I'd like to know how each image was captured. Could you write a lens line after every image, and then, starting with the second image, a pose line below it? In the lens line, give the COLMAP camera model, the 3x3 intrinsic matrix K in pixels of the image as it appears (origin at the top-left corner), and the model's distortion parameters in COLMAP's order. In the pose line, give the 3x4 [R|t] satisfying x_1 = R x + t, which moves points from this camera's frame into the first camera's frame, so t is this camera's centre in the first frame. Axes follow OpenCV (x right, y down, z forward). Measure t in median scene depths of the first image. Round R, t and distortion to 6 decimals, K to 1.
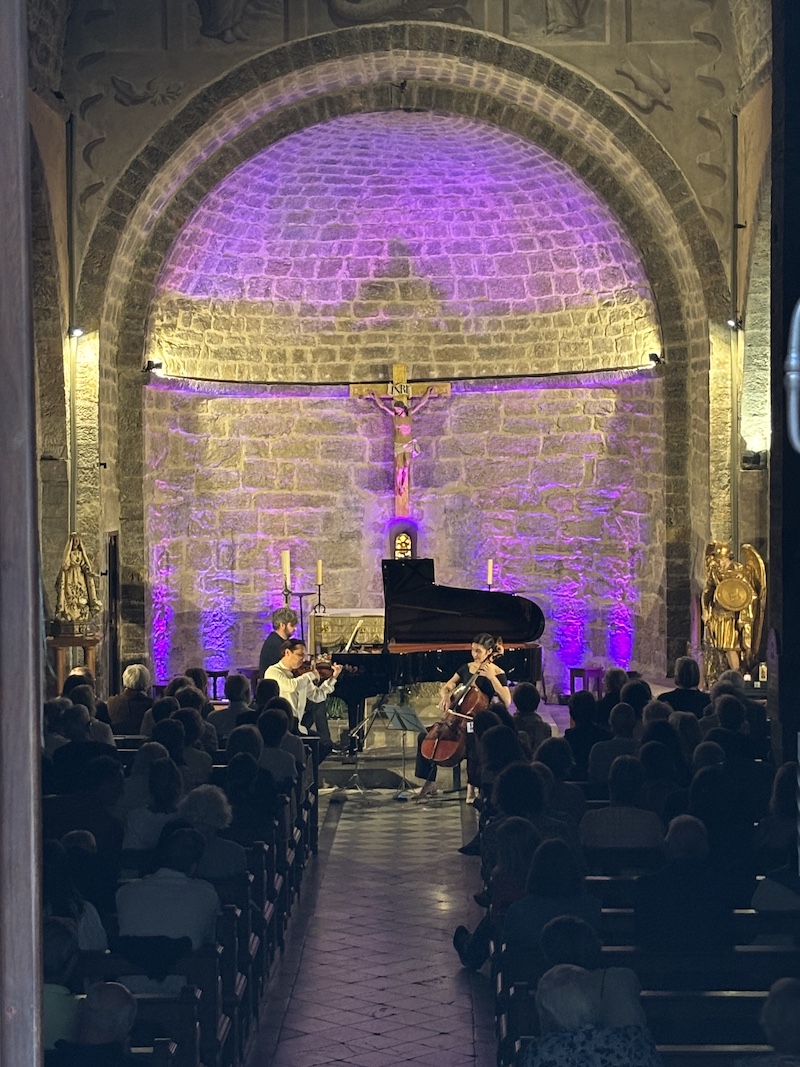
lens RADIAL K [[2475.5, 0, 400.0], [0, 2475.5, 533.5], [0, 0, 1]] dist [0.223777, -0.017081]
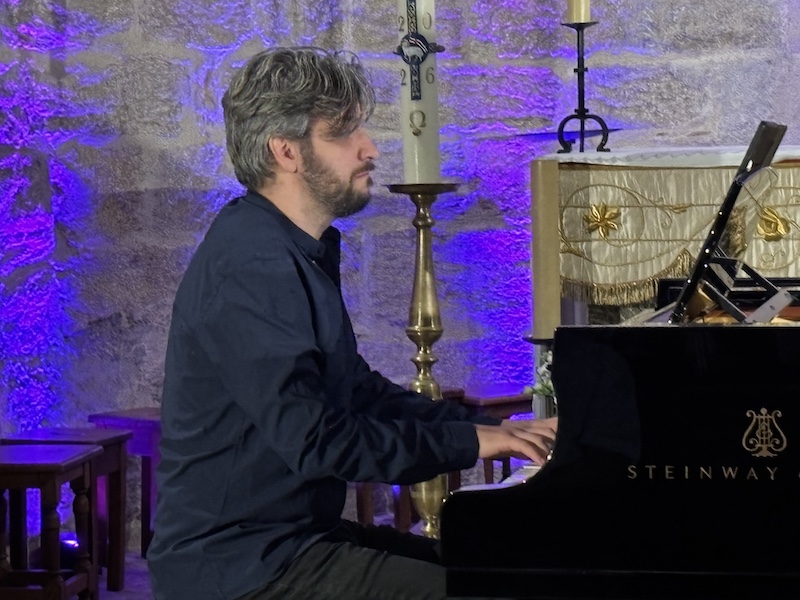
lens RADIAL K [[2904.4, 0, 400.0], [0, 2904.4, 300.0], [0, 0, 1]] dist [0.224022, 0.224672]
pose [[0.988504, -0.006493, -0.151054, -0.008312], [0.011625, 0.999384, 0.033118, 0.032850], [0.150746, -0.034493, 0.987971, 0.664893]]
